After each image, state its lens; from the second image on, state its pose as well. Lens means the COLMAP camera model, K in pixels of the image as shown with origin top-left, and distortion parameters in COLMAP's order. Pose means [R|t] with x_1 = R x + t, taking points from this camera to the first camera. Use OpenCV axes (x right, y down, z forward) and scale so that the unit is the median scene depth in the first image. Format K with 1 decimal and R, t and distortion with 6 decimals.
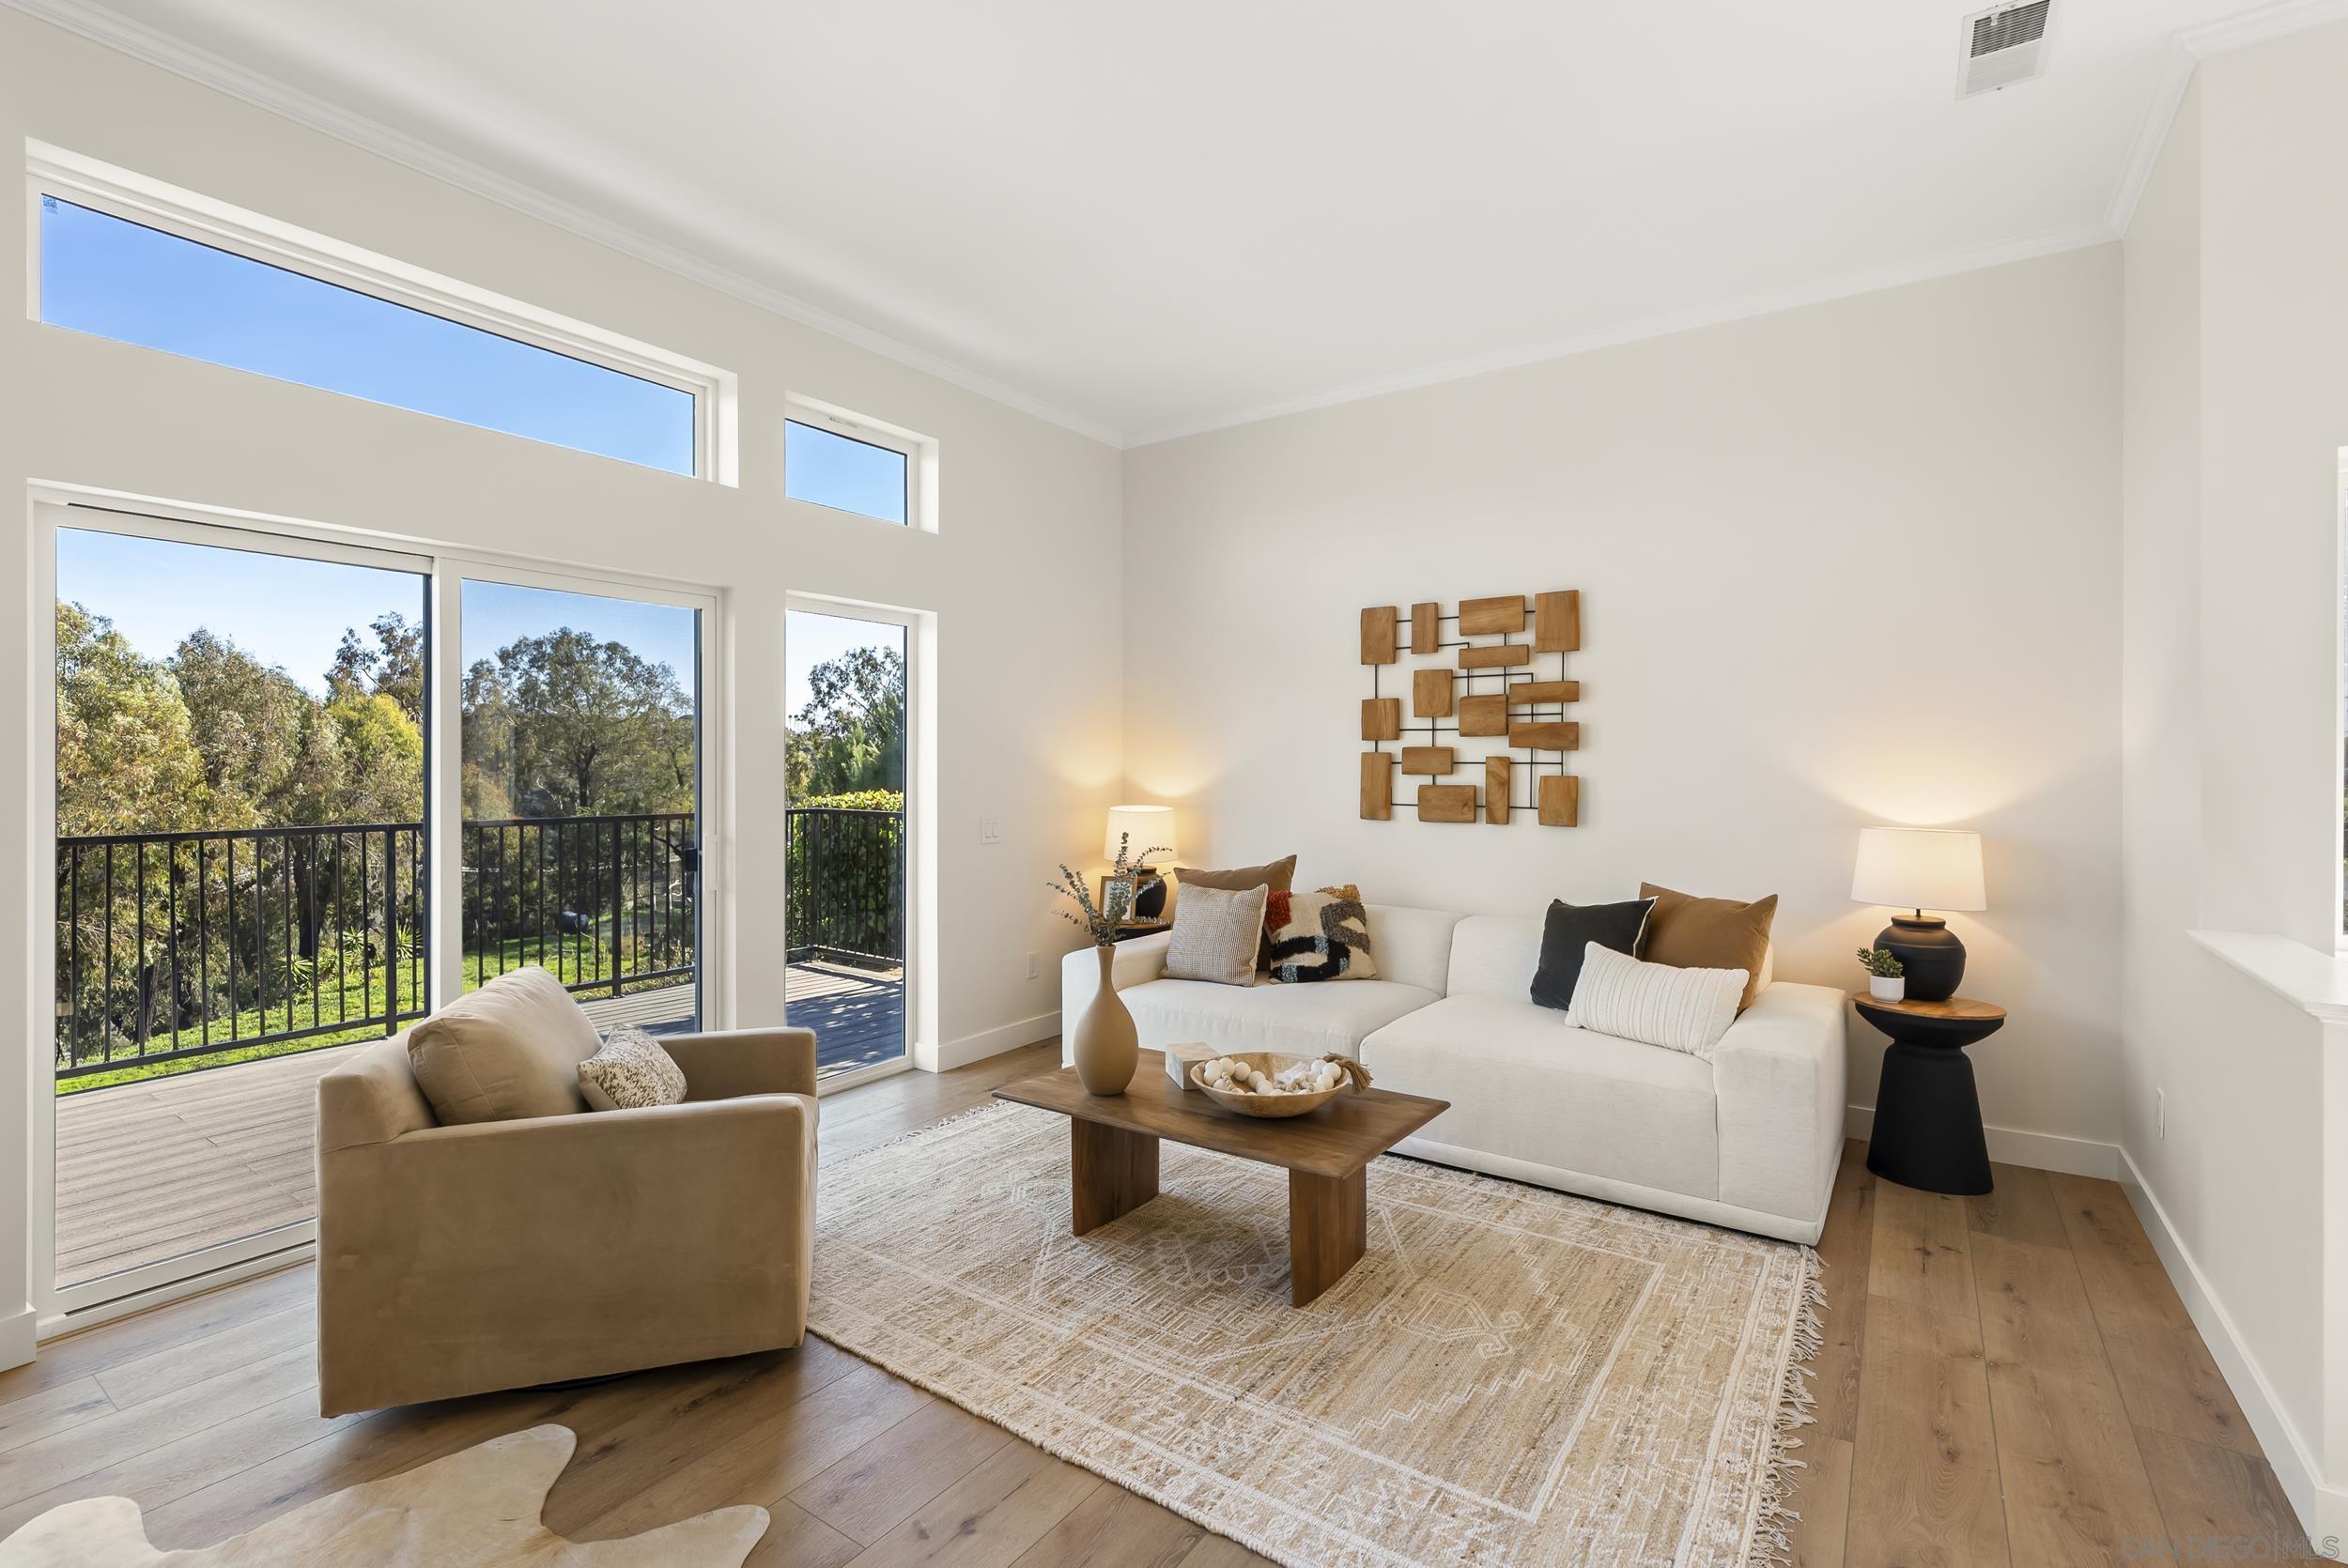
lens RADIAL K [[1066.9, 0, 1167.4], [0, 1066.9, 777.1], [0, 0, 1]] dist [0.001912, -0.000048]
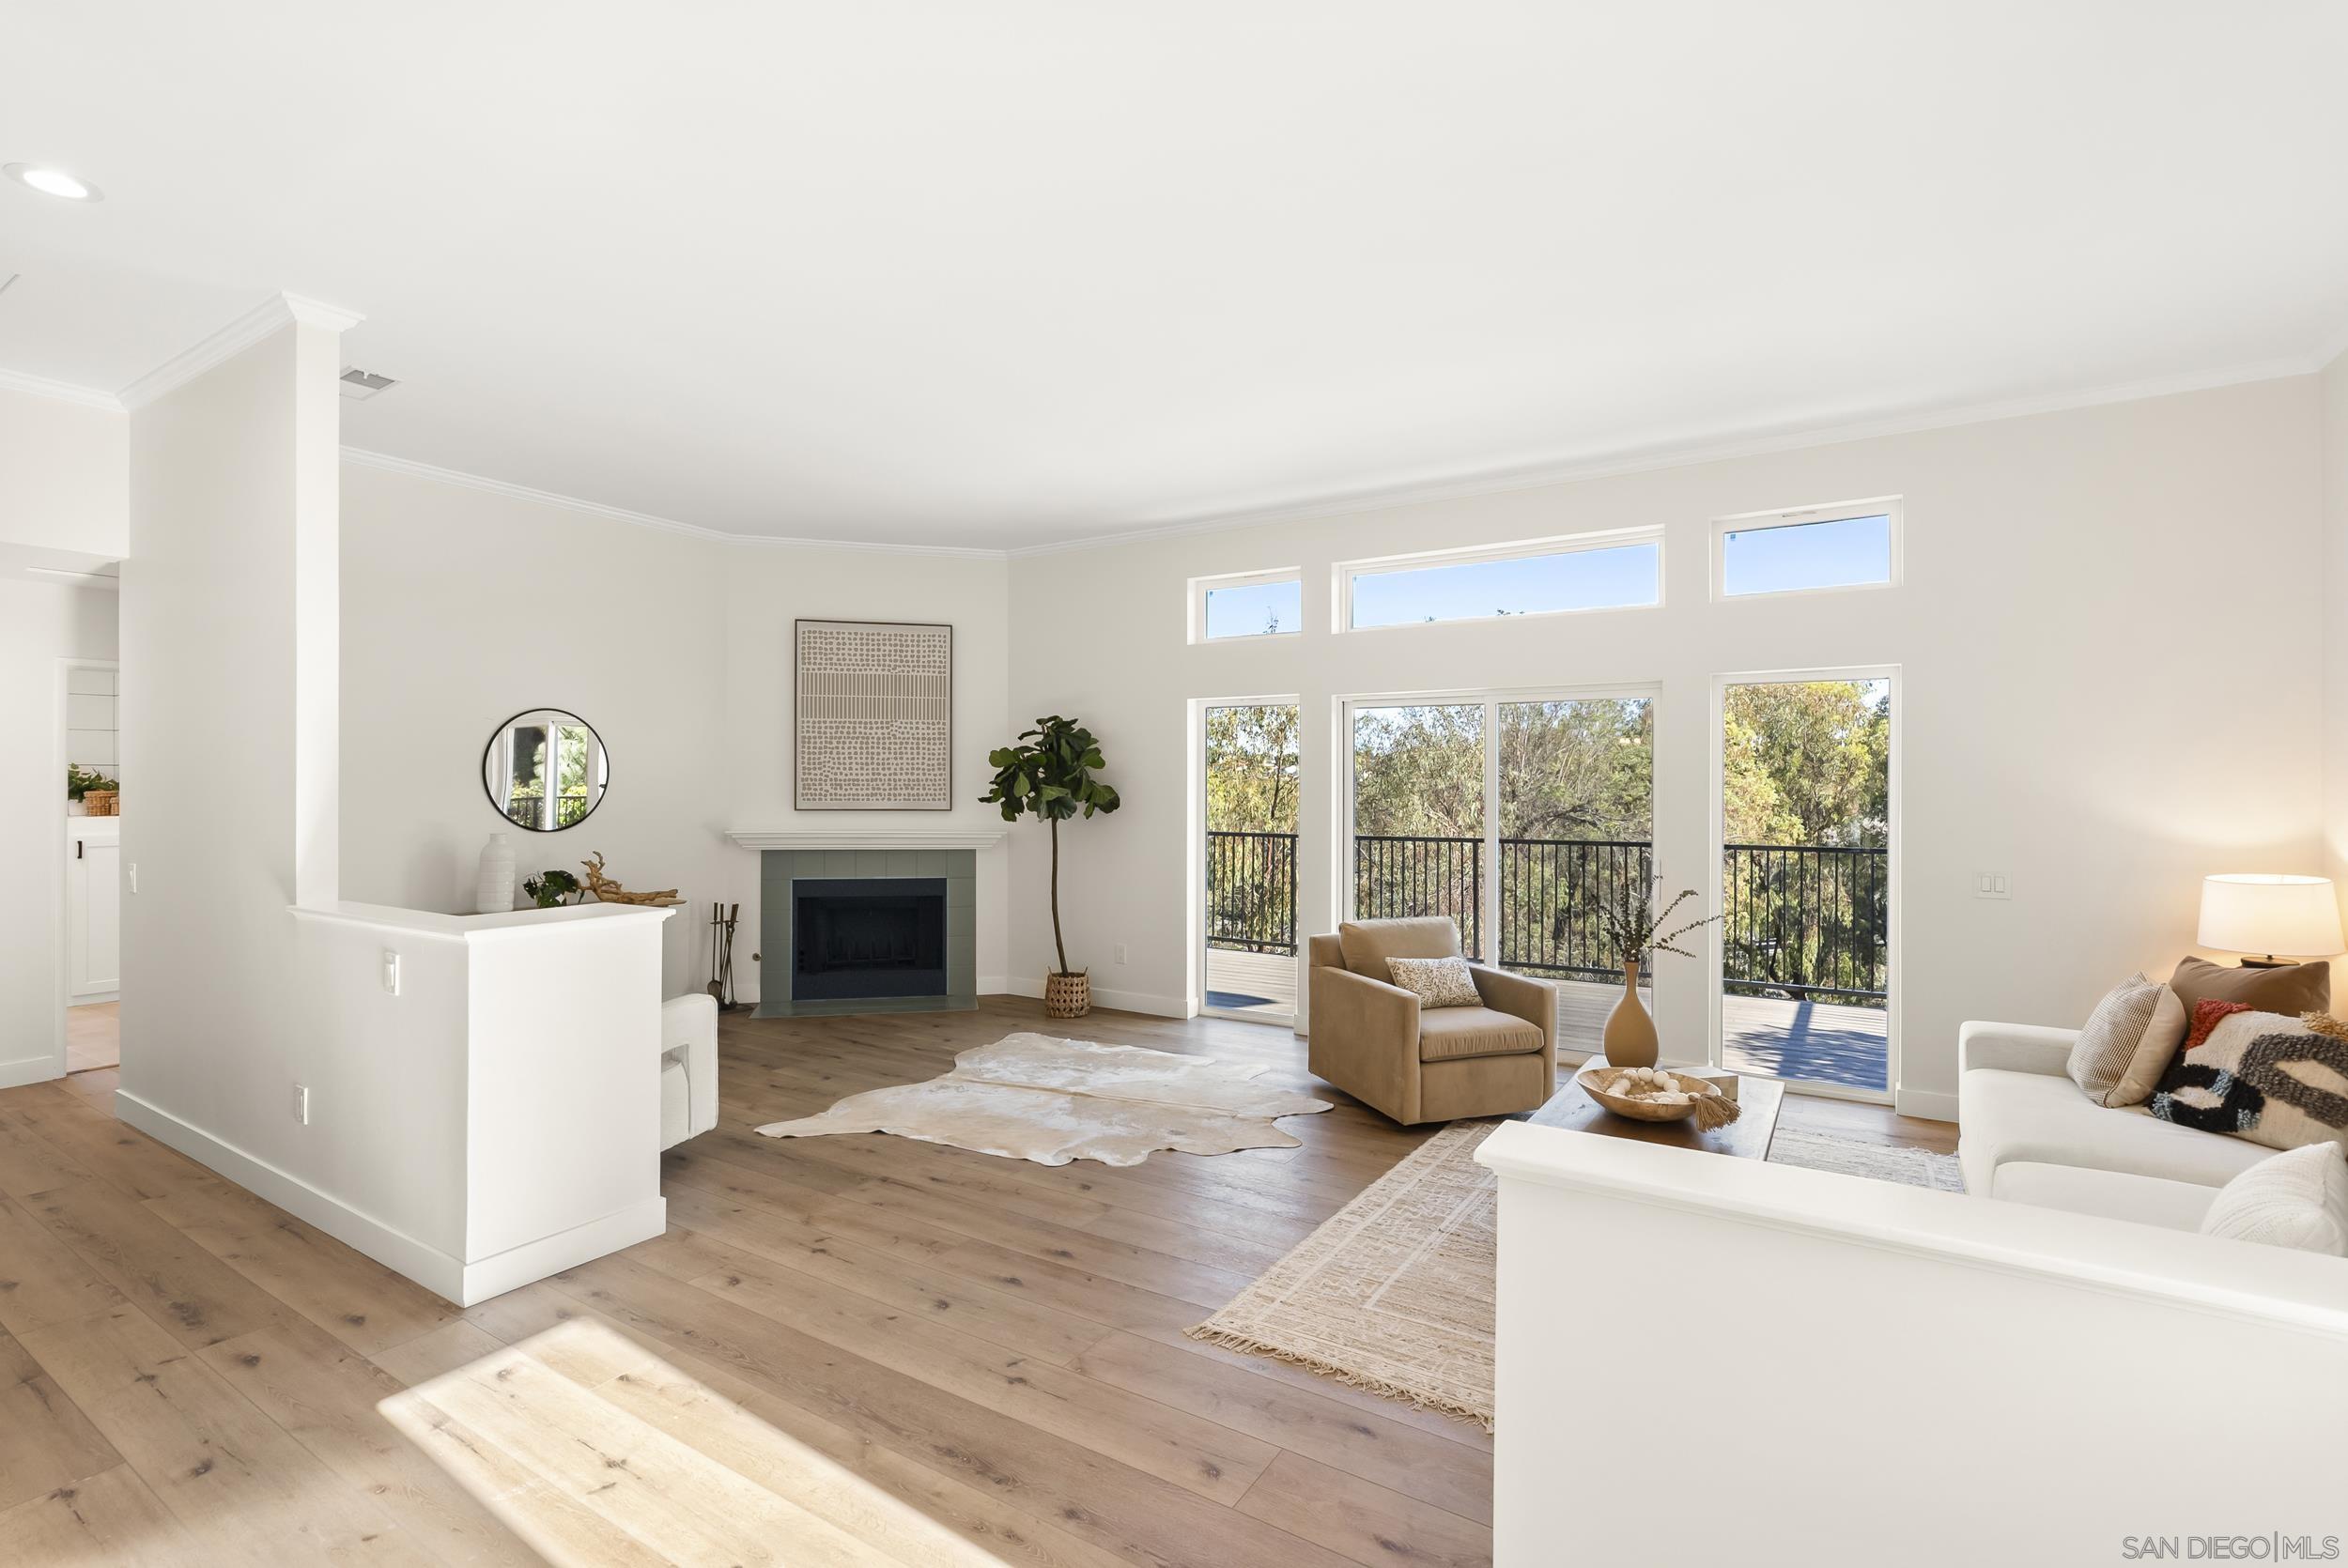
lens RADIAL K [[1066.9, 0, 1165.0], [0, 1066.9, 782.0], [0, 0, 1]] dist [0.001912, -0.000048]
pose [[0.042787, -0.002267, -0.999082, 1.595410], [-0.013424, 0.999906, -0.002844, -0.057888], [0.998994, 0.013533, 0.042752, 0.526962]]
